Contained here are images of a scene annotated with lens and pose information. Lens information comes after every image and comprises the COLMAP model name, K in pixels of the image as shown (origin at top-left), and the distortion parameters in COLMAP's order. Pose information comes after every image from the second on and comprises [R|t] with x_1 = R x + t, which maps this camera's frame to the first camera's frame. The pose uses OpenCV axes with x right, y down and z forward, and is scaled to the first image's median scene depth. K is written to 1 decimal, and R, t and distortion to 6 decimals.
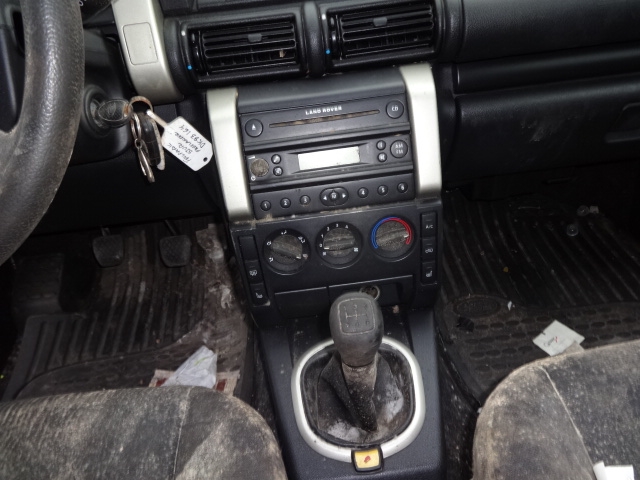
lens RADIAL K [[499.7, 0, 320.0], [0, 499.7, 240.0], [0, 0, 1]] dist [0.041942, 0.000842]
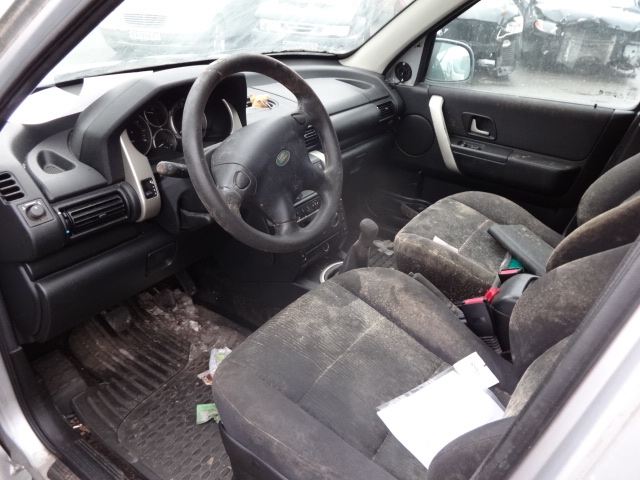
lens RADIAL K [[499.7, 0, 320.0], [0, 499.7, 240.0], [0, 0, 1]] dist [0.041942, 0.000842]
pose [[0.646726, -0.268068, 0.714062, -0.965036], [0.409556, 0.911836, -0.028619, 0.083479], [-0.643436, 0.310957, 0.699497, -0.335469]]
